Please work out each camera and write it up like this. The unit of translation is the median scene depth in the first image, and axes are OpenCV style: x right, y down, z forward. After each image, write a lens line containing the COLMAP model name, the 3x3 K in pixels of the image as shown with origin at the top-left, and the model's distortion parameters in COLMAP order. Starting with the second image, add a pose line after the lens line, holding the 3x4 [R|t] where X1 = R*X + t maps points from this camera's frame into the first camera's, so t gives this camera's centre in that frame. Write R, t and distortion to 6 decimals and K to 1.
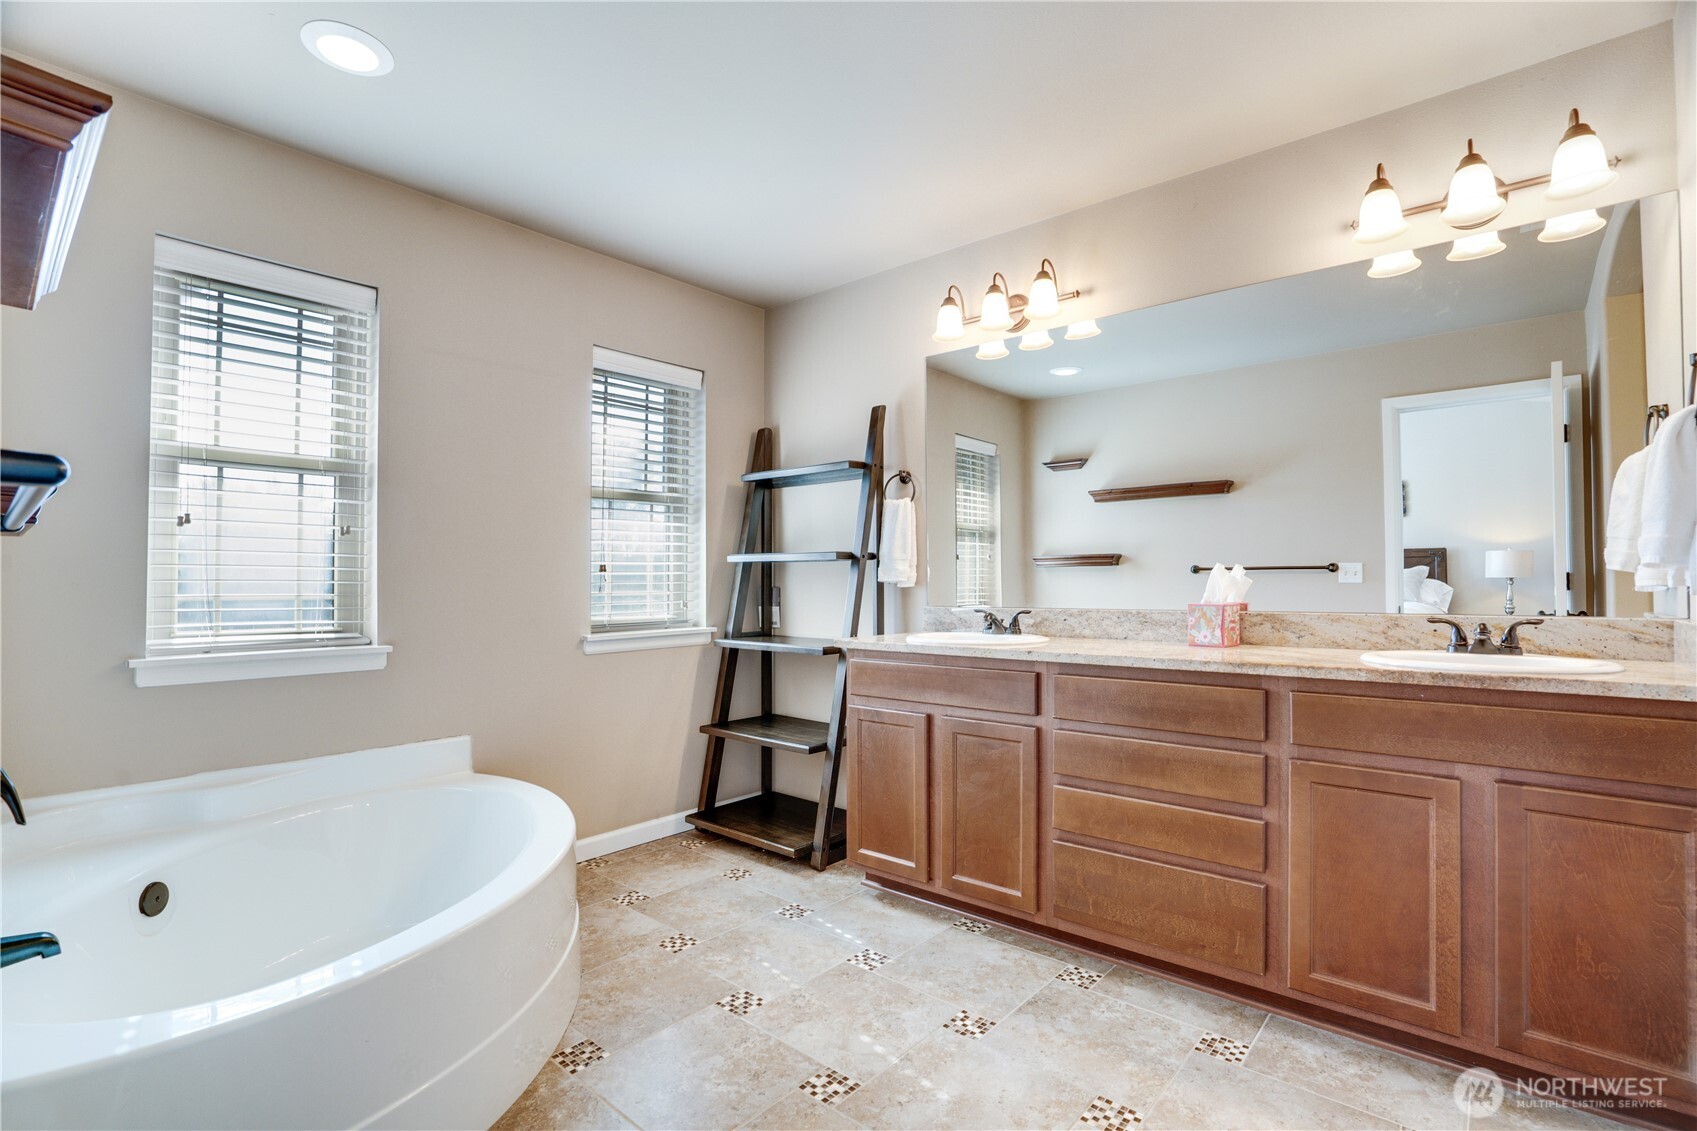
lens RADIAL K [[788.4, 0, 838.6], [0, 788.4, 573.9], [0, 0, 1]] dist [-0.056652, 0.020500]
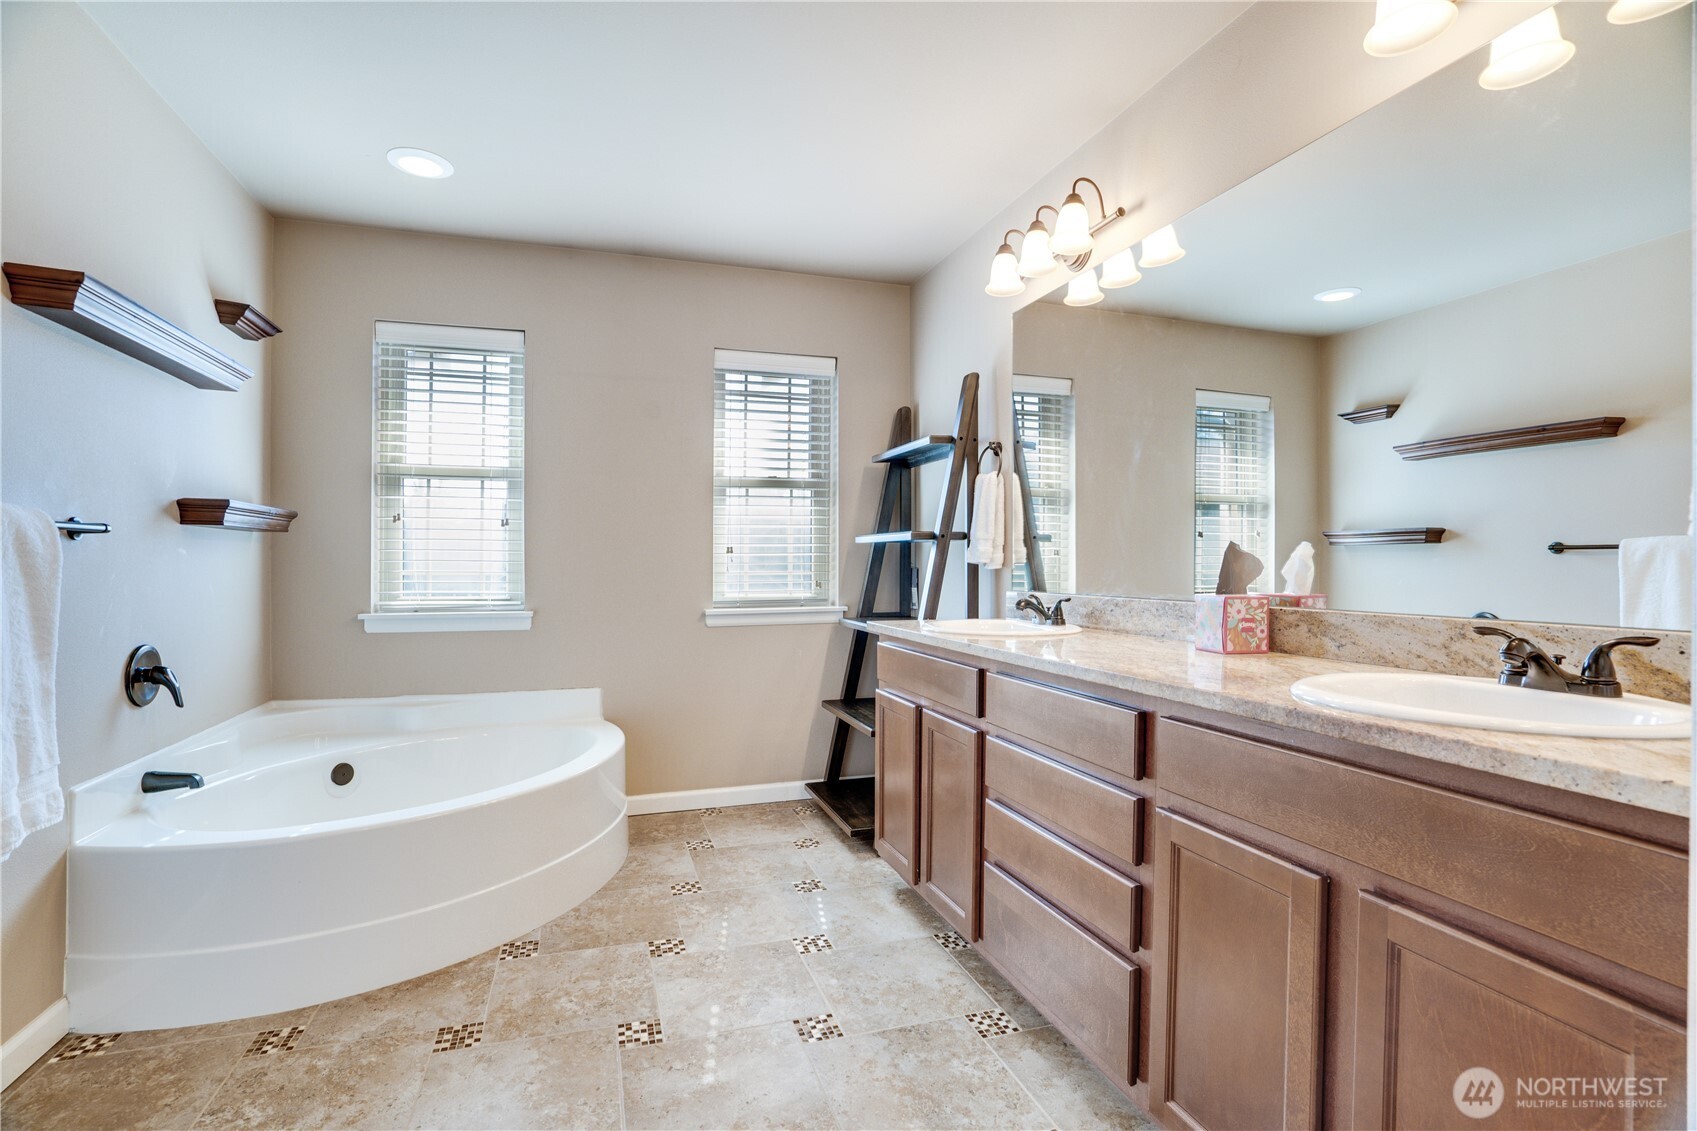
lens RADIAL K [[788.4, 0, 838.9], [0, 788.4, 571.7], [0, 0, 1]] dist [-0.056652, 0.020500]
pose [[0.856264, 0.009867, -0.516445, 0.458984], [0.001816, 0.999754, 0.022112, -0.001233], [0.516536, -0.019872, 0.856035, 0.139773]]
